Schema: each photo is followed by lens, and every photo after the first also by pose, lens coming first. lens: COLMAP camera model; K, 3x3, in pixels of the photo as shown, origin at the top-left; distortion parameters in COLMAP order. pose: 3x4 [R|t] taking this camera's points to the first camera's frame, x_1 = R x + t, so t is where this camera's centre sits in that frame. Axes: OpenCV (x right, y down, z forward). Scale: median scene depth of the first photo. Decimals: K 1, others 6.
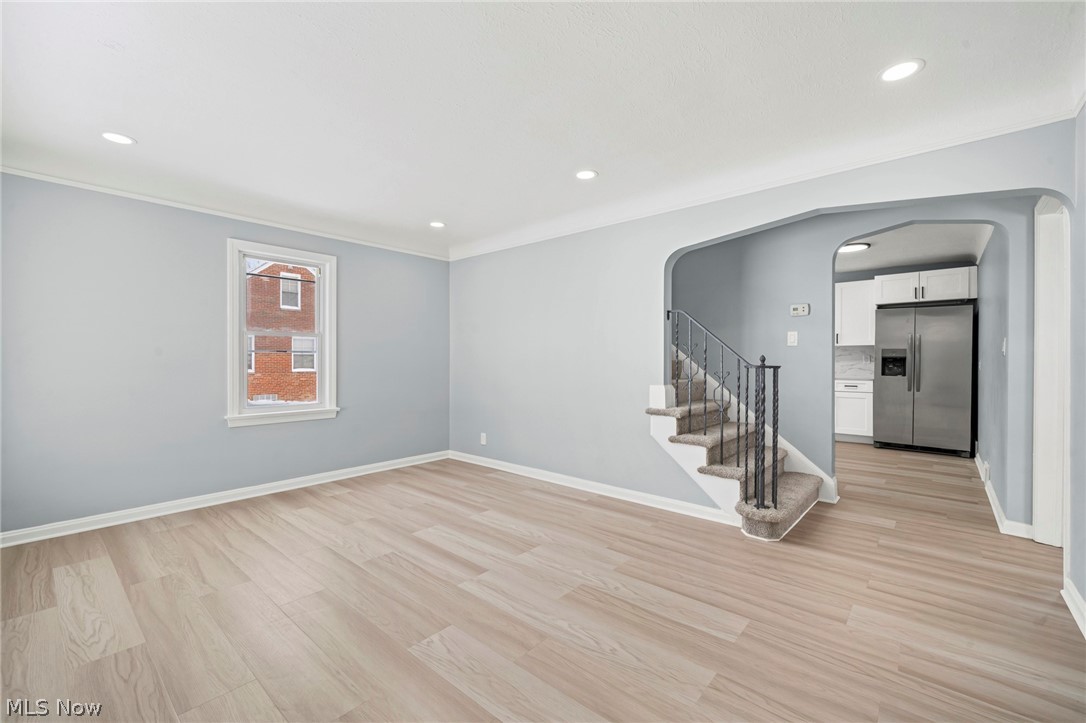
lens RADIAL K [[446.0, 0, 545.2], [0, 446.0, 352.6], [0, 0, 1]] dist [0.000035, 0.000216]
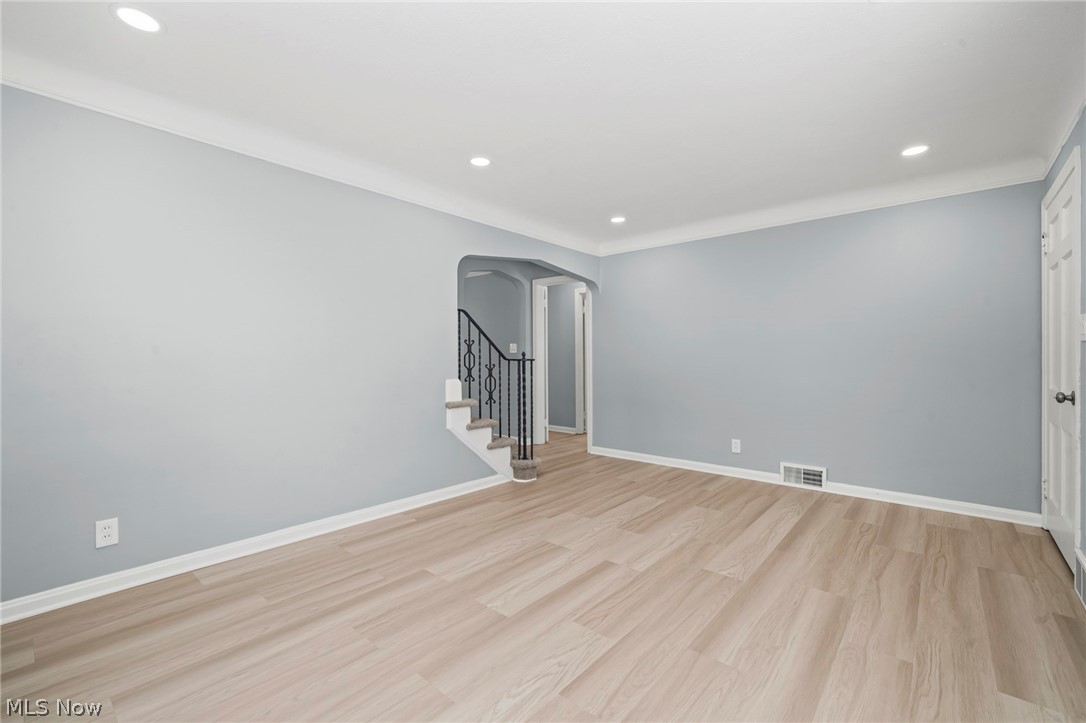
lens RADIAL K [[455.4, 0, 545.9], [0, 455.4, 363.8], [0, 0, 1]] dist [-0.001337, 0.000892]
pose [[0.007420, -0.016229, 0.999841, -0.939803], [-0.018022, 0.999704, 0.016361, 0.019352], [-0.999810, -0.018140, 0.007125, 0.921334]]
